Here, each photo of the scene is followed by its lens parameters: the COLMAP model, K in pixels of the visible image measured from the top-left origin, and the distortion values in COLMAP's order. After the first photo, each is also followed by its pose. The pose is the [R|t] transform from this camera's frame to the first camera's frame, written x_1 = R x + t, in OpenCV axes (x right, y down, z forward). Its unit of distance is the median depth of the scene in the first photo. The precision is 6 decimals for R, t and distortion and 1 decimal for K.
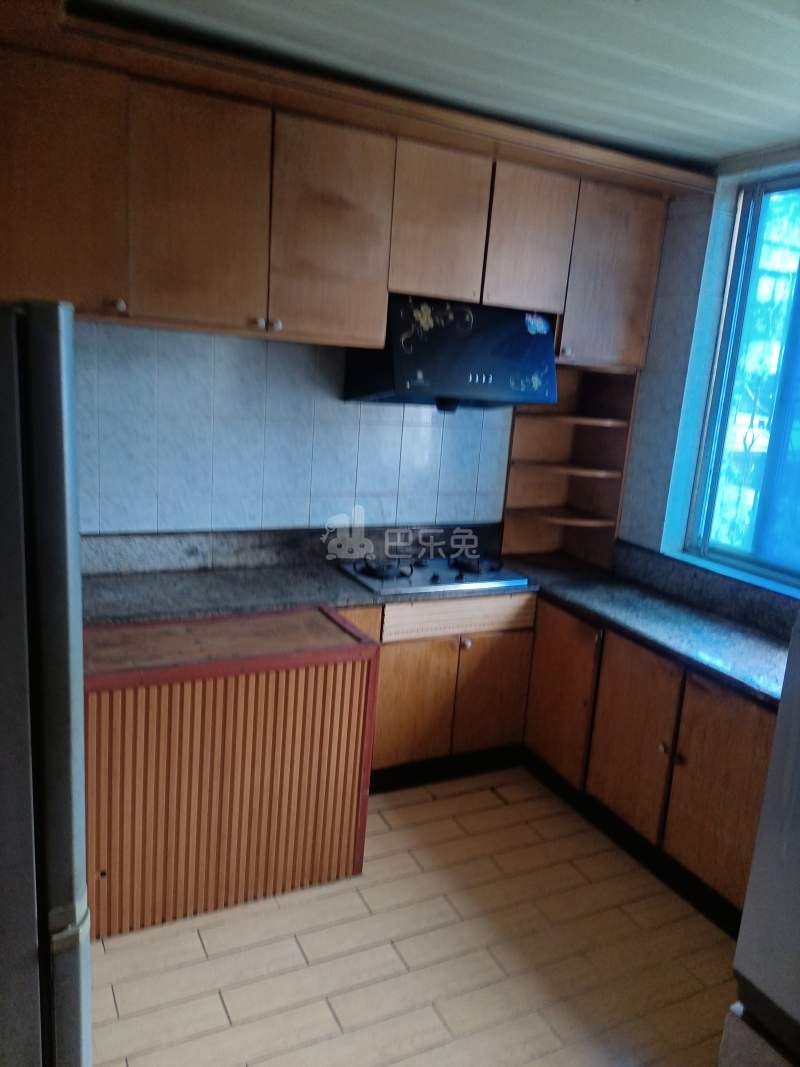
lens RADIAL K [[804.8, 0, 400.8], [0, 804.8, 538.5], [0, 0, 1]] dist [0.049937, -0.072162]
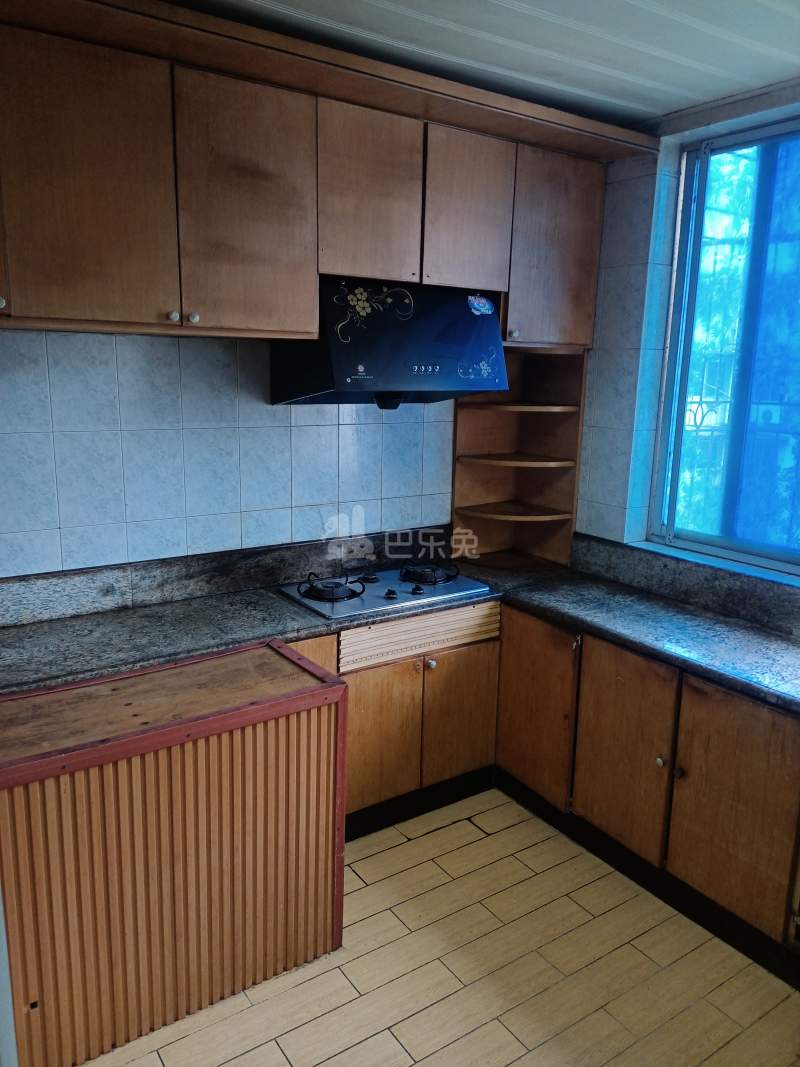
lens RADIAL K [[804.8, 0, 395.8], [0, 804.8, 527.7], [0, 0, 1]] dist [0.049937, -0.072162]
pose [[0.990493, -0.080814, 0.111319, -0.048078], [0.081791, 0.996641, -0.004231, -0.021504], [-0.110603, 0.013296, 0.993776, 0.119788]]
